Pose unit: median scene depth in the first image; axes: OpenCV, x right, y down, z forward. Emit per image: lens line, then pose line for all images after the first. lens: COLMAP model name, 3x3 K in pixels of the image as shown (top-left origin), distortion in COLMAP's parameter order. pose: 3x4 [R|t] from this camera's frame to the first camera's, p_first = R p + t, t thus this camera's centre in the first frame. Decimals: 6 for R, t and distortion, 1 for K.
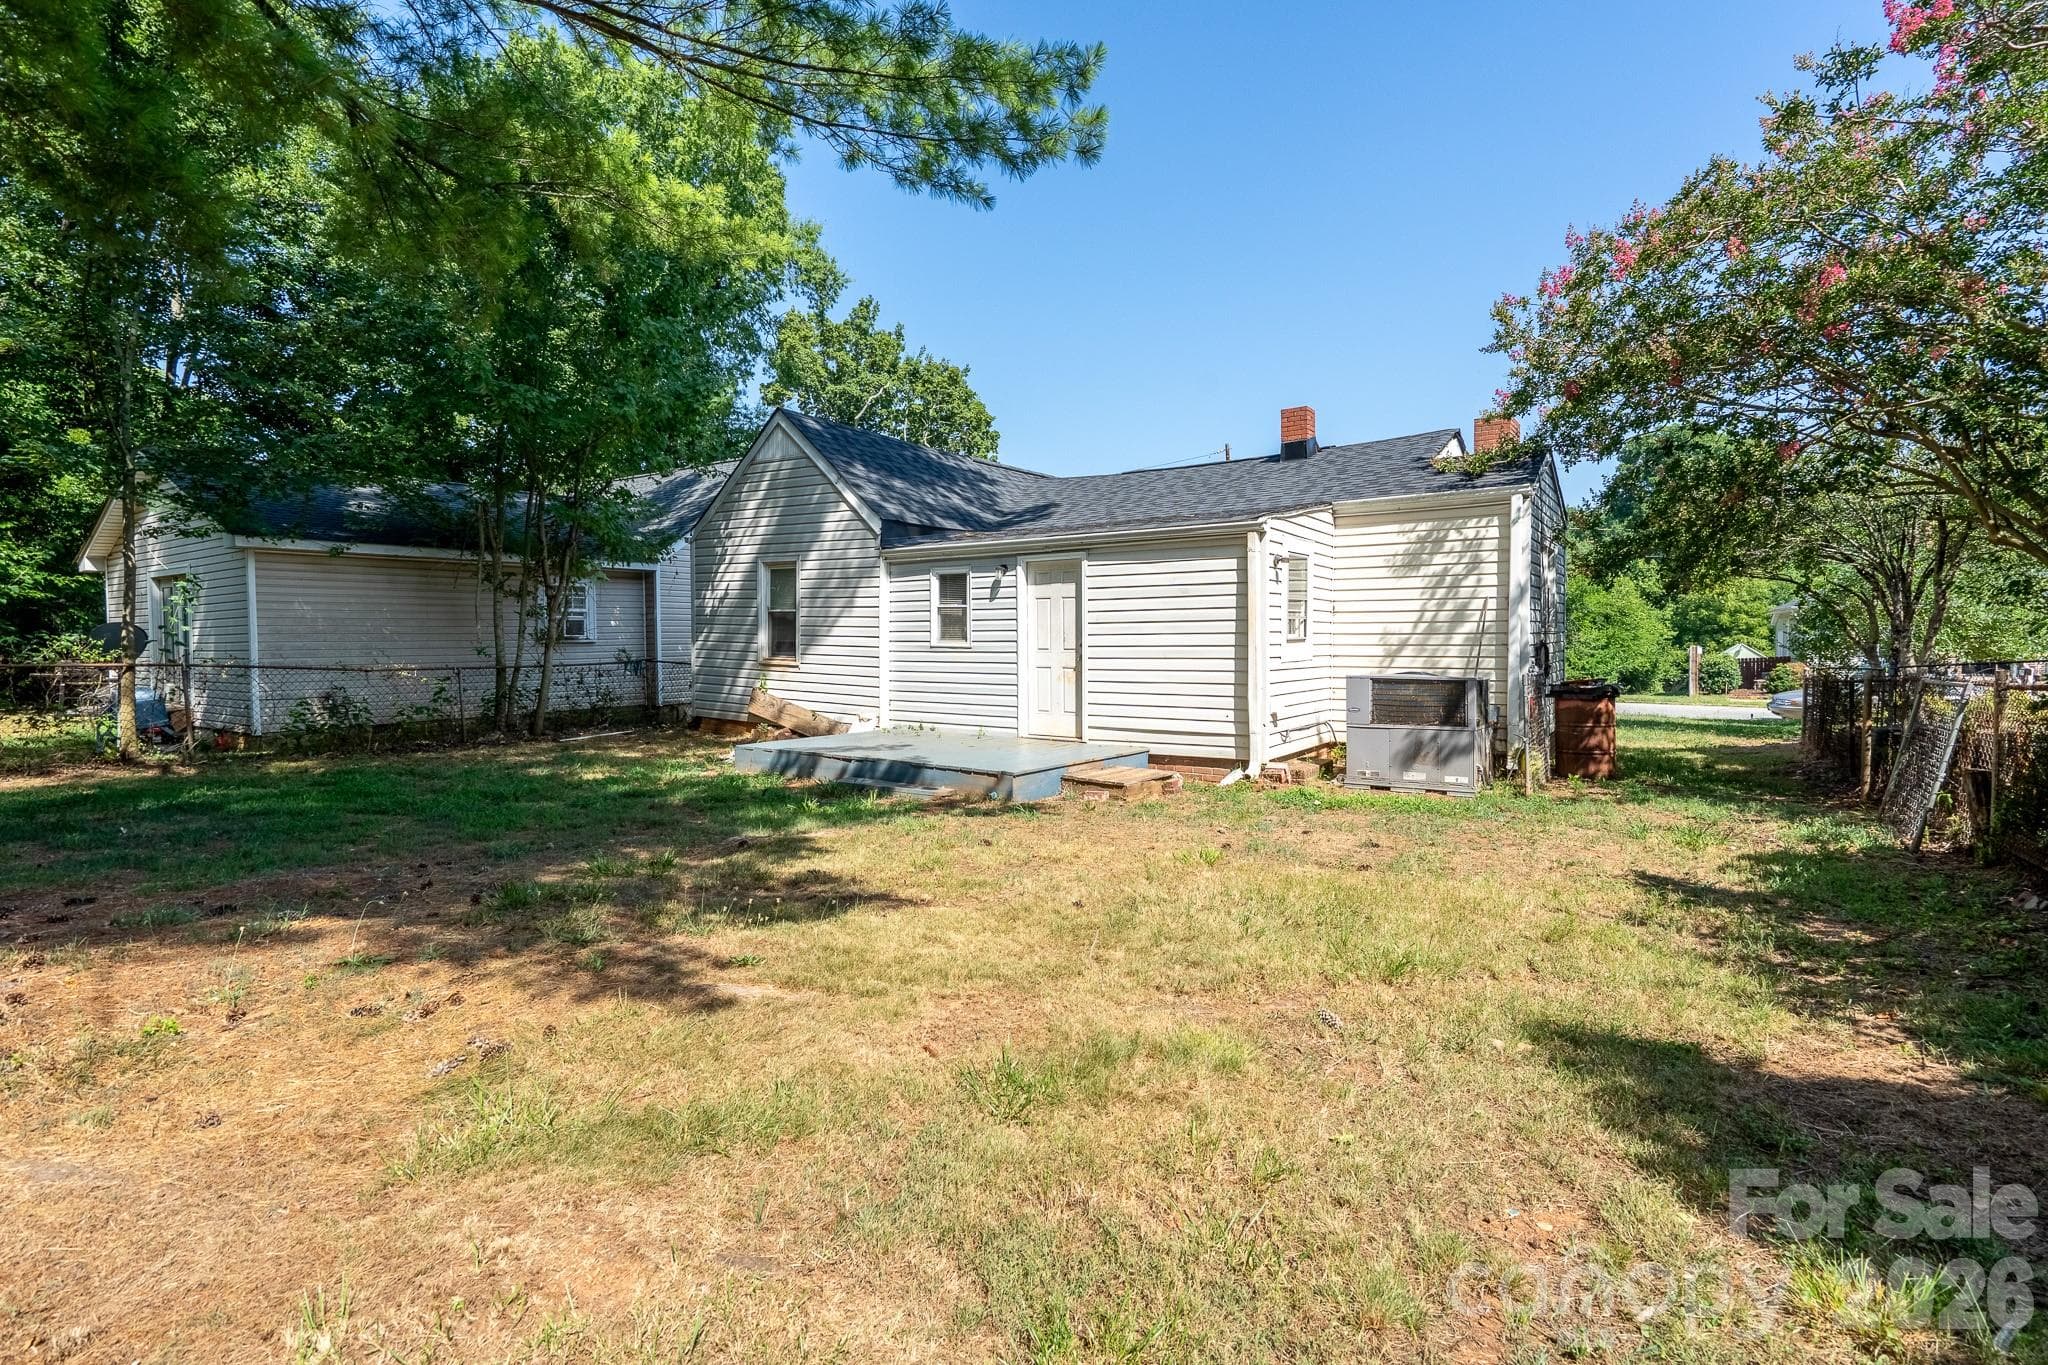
lens RADIAL K [[983.5, 0, 1024.0], [0, 983.5, 682.5], [0, 0, 1]] dist [-0.001397, -0.000038]
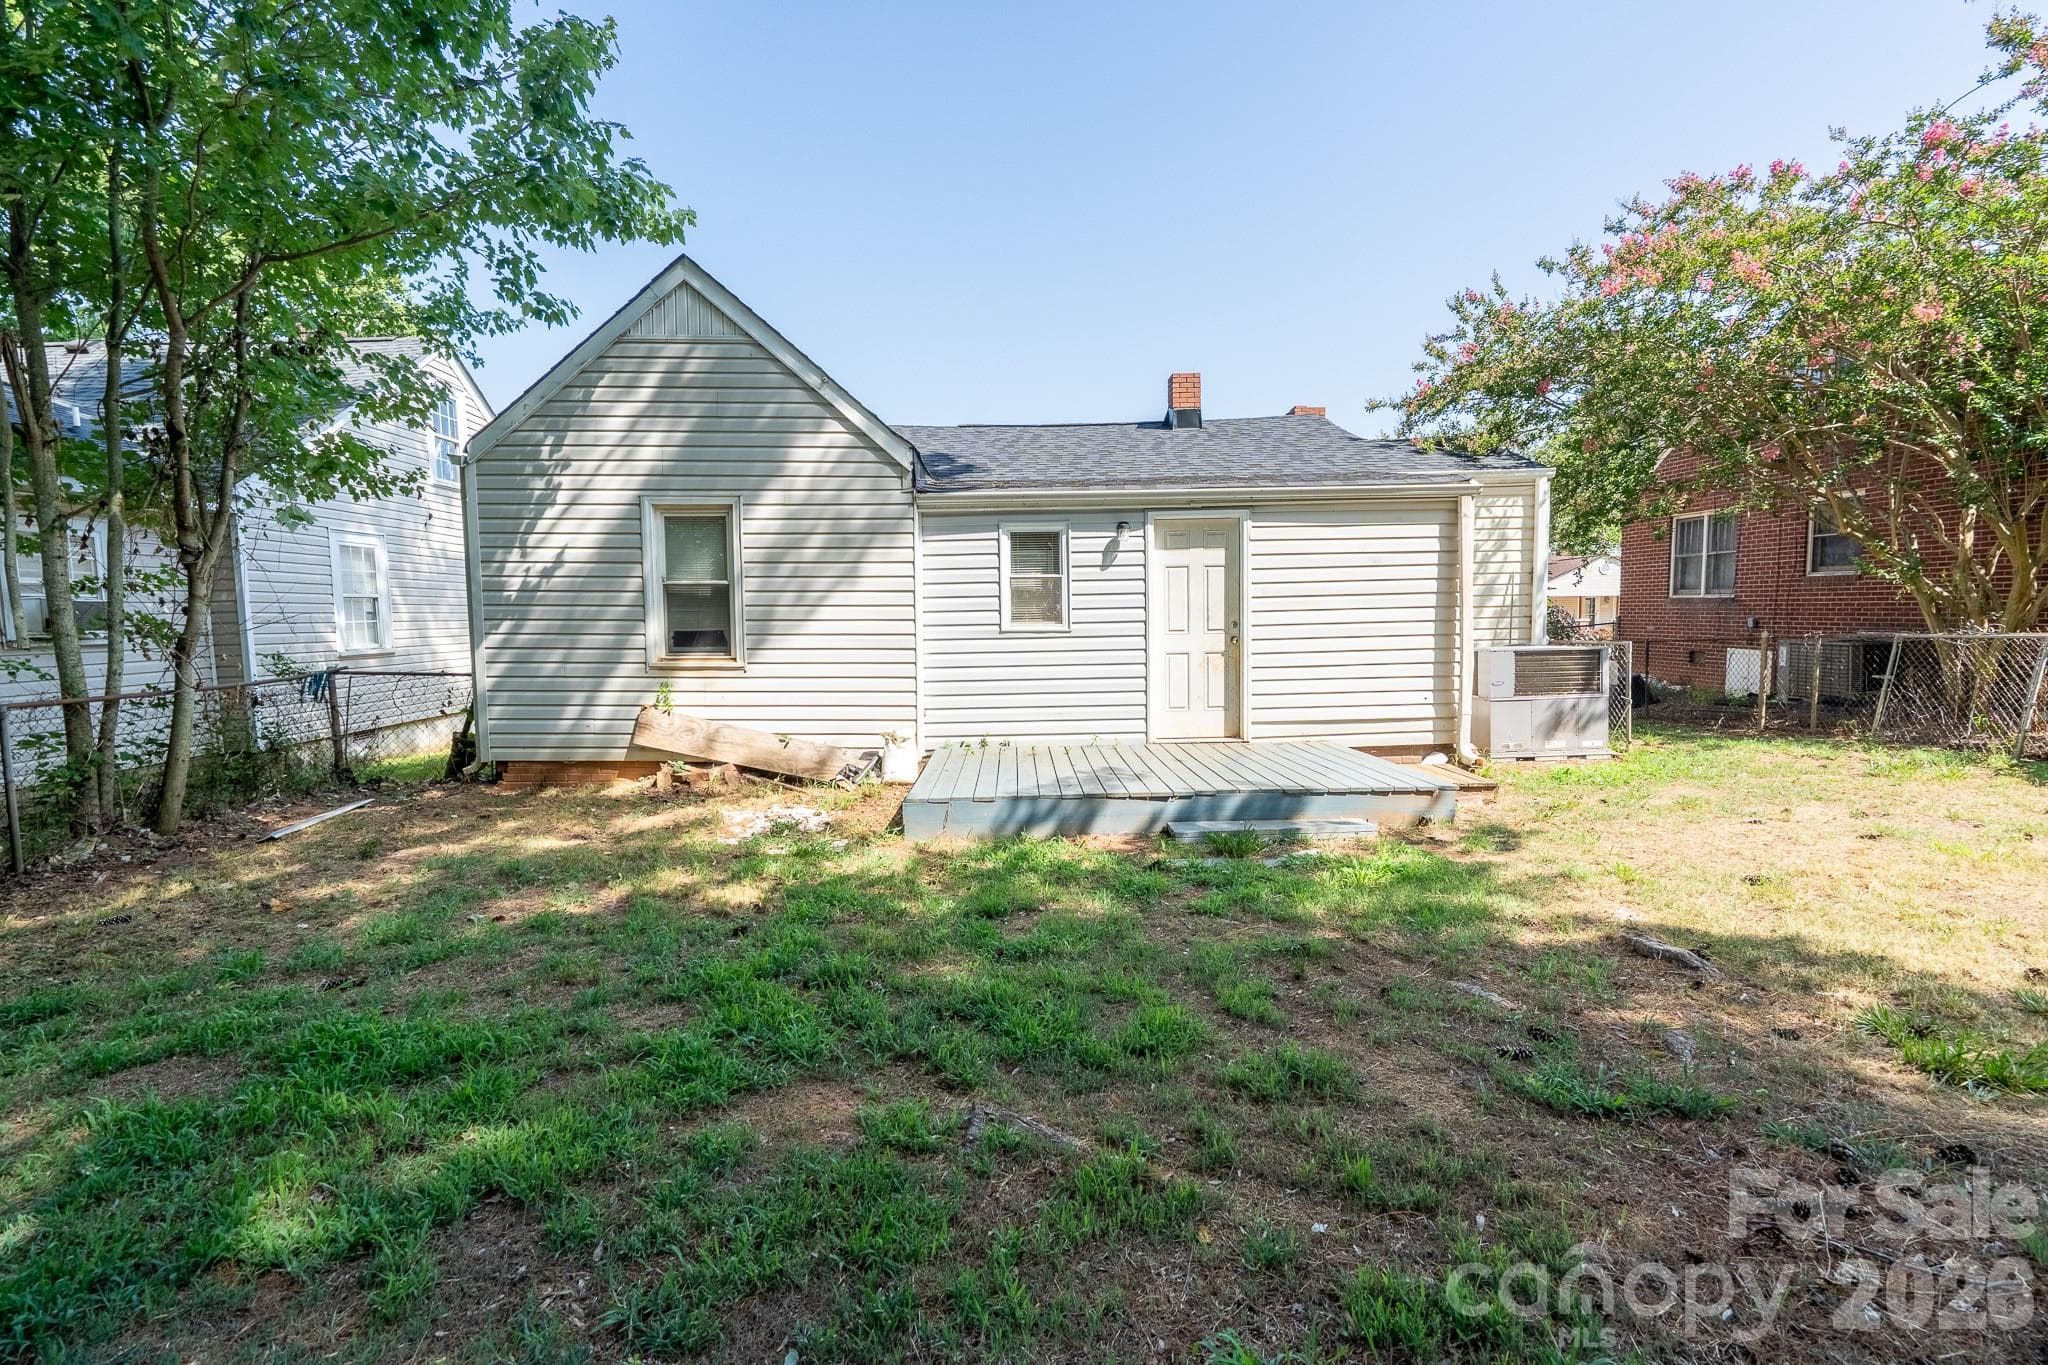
lens RADIAL K [[956.0, 0, 1024.0], [0, 956.0, 708.7], [0, 0, 1]] dist [-0.020312, 0.000013]
pose [[0.798769, -0.071419, 0.597384, -0.520697], [0.045336, 0.997251, 0.058606, -0.020898], [-0.599928, -0.019730, 0.799811, 0.432934]]
